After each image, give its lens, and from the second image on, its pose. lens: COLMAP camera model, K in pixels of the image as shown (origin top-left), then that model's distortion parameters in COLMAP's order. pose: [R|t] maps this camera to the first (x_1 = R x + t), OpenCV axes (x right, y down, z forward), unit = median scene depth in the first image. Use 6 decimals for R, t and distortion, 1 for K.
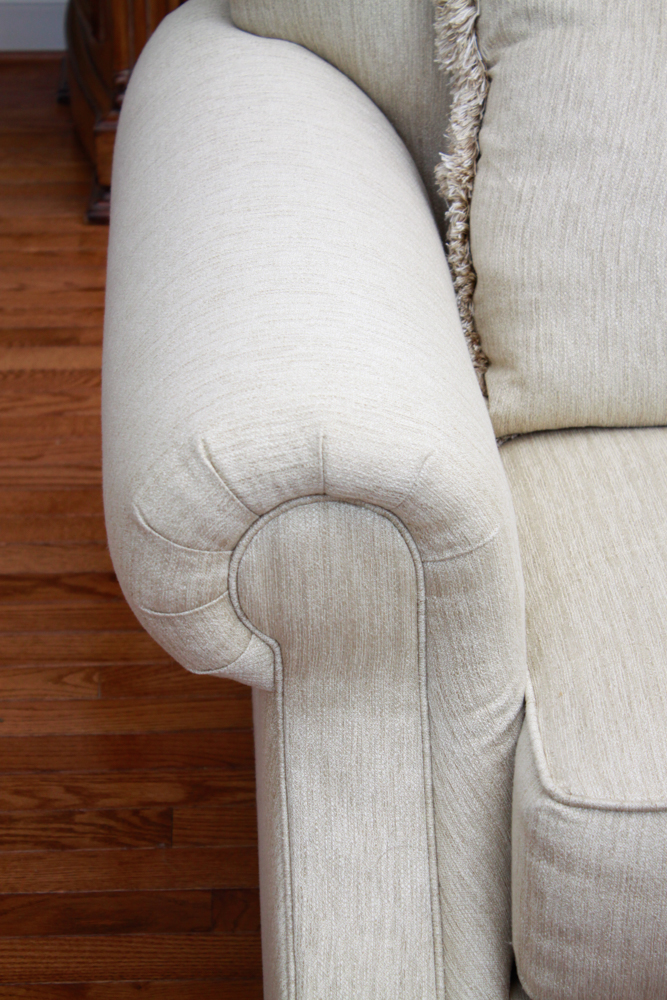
lens RADIAL K [[2451.9, 0, 333.5], [0, 2451.9, 500.0], [0, 0, 1]] dist [0.074331, 0.273579]
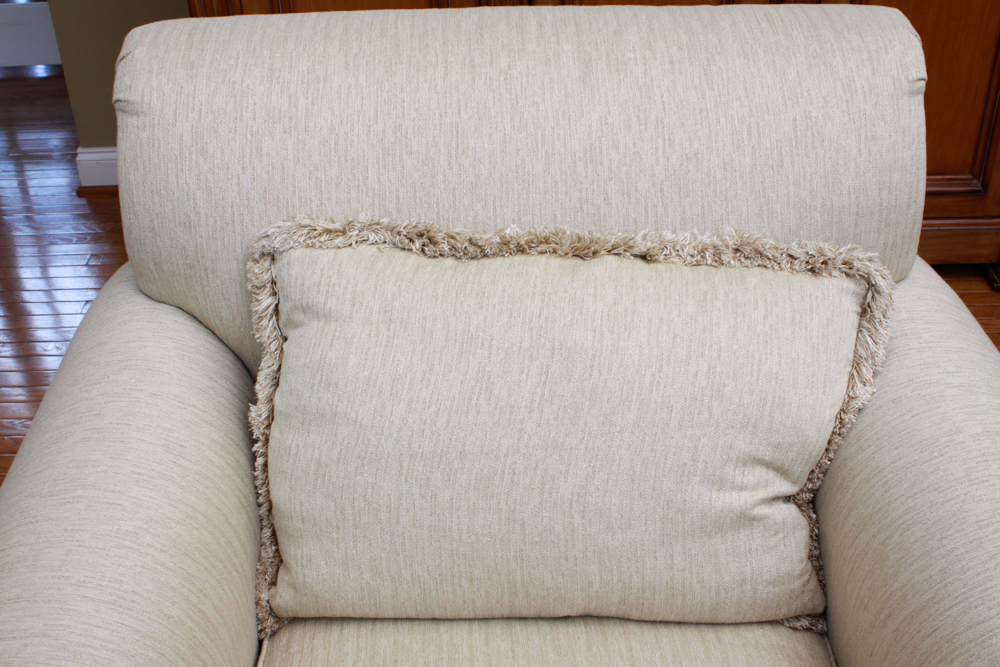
lens RADIAL K [[1222.7, 0, 493.7], [0, 1222.7, 335.0], [0, 0, 1]] dist [-0.106558, 0.136091]
pose [[0.999228, -0.010738, -0.037787, 0.254491], [0.011895, 0.999464, 0.030512, -0.244898], [0.037439, -0.030938, 0.998820, 0.395133]]
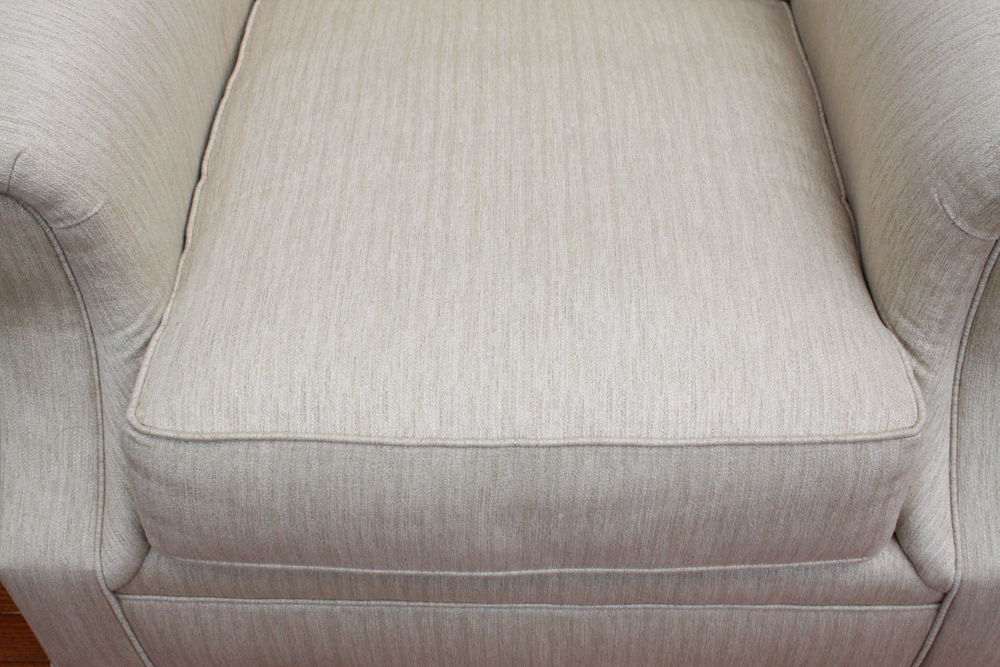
lens RADIAL K [[1315.7, 0, 487.9], [0, 1315.7, 357.1], [0, 0, 1]] dist [-0.078543, 0.113923]
pose [[0.996857, 0.029040, -0.073707, 0.302066], [-0.003755, 0.946668, 0.322188, -0.124089], [0.079133, -0.320899, 0.943802, 0.357924]]
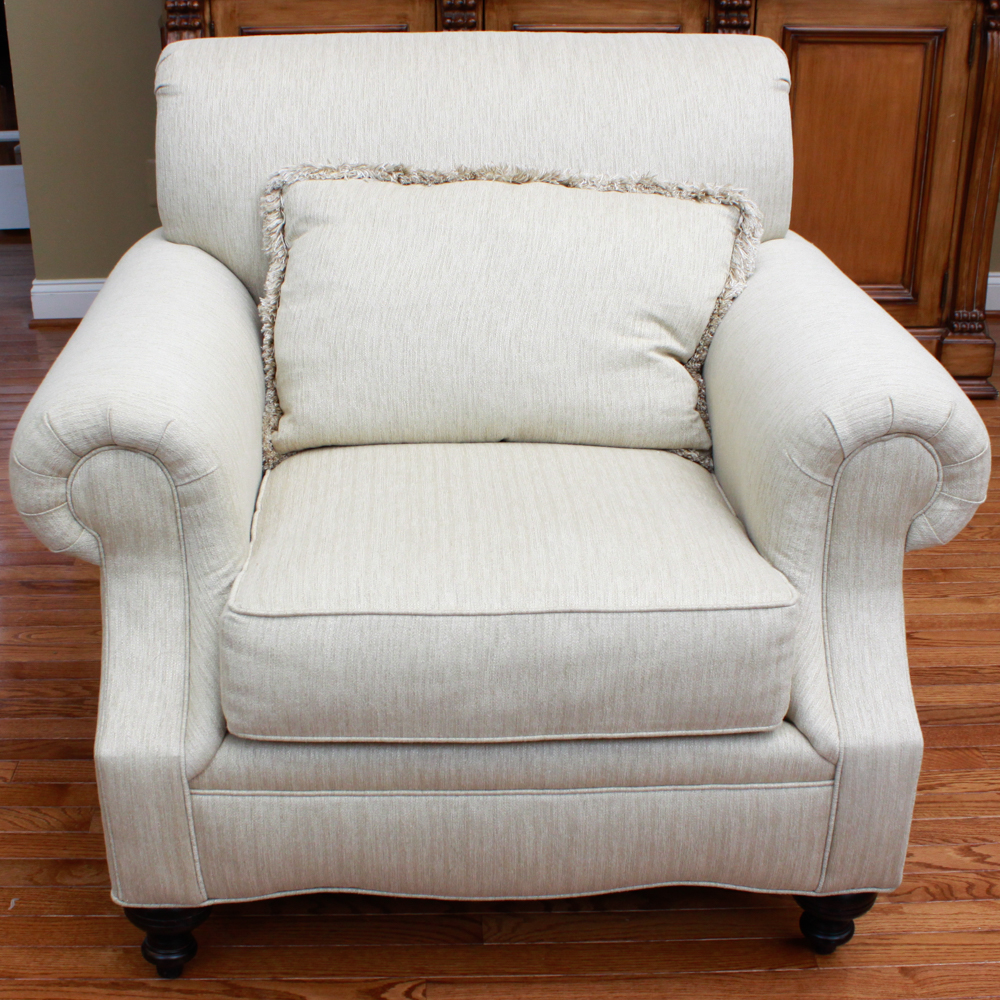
lens RADIAL K [[1550.5, 0, 449.7], [0, 1550.5, 484.6], [0, 0, 1]] dist [-0.184043, 0.092873]
pose [[0.999582, -0.003615, -0.028680, 0.259257], [0.000160, 0.992826, -0.119564, 0.153081], [0.028906, 0.119510, 0.992412, -0.097824]]
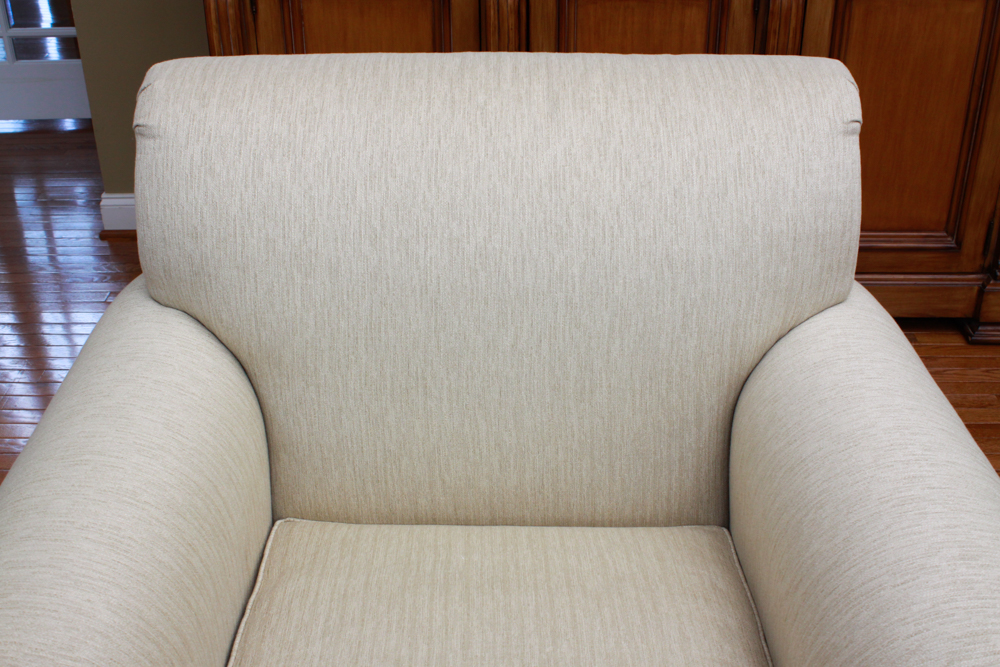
lens RADIAL K [[1233.9, 0, 500.0], [0, 1233.9, 333.5], [0, 0, 1]] dist [-0.089711, 0.080170]
pose [[0.998655, 0.009941, -0.050884, 0.299123], [-0.011739, 0.999312, -0.035171, -0.189495], [0.050499, 0.035721, 0.998085, 0.290305]]
